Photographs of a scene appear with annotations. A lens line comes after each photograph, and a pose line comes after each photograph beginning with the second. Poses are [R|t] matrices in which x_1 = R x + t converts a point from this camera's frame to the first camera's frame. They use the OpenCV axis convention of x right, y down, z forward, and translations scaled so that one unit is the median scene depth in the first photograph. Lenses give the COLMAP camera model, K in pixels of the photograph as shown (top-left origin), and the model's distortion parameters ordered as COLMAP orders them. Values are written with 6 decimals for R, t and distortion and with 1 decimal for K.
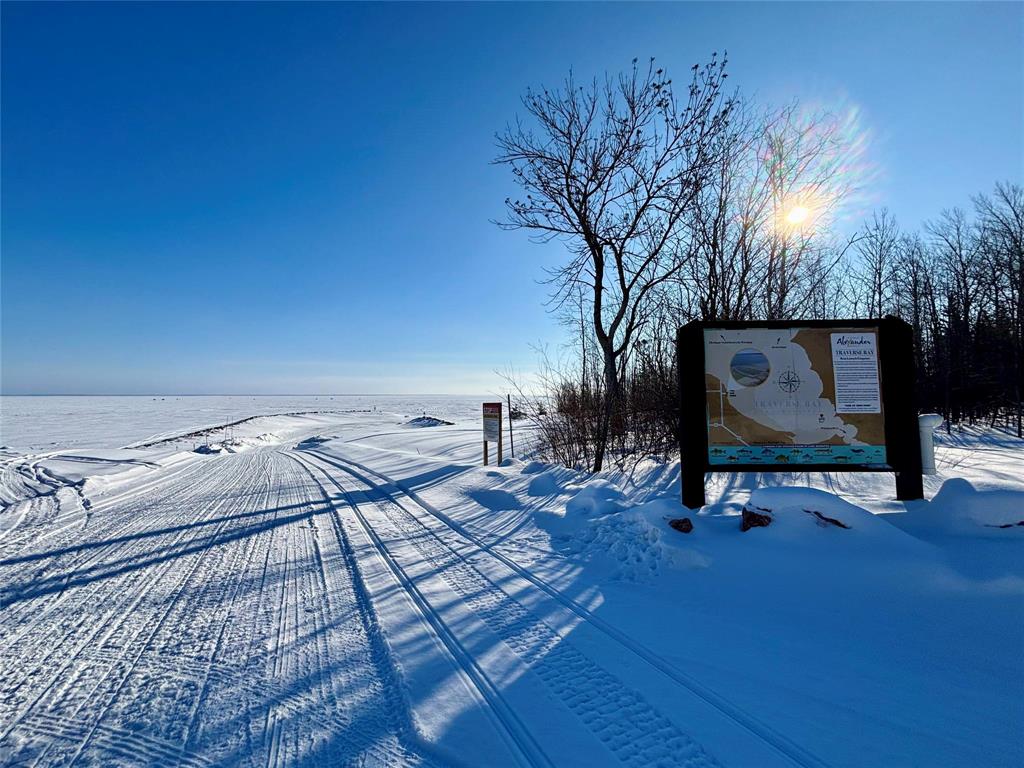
lens RADIAL K [[429.3, 0, 512.0], [0, 429.3, 384.0], [0, 0, 1]] dist [-0.001290, -0.000106]
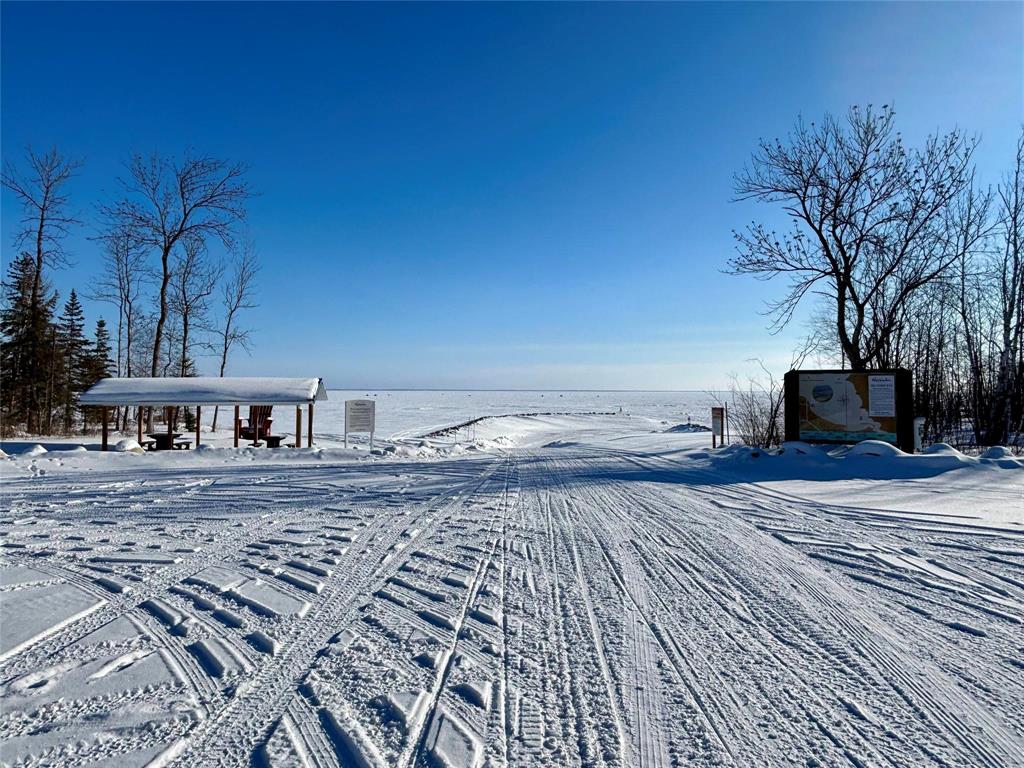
lens RADIAL K [[668.9, 0, 512.0], [0, 668.9, 384.0], [0, 0, 1]] dist [0.002891, 0.001034]
pose [[0.893451, 0.005372, -0.449128, 0.877746], [0.001485, 0.999888, 0.014914, -0.170514], [0.449157, -0.013992, 0.893343, -3.295422]]
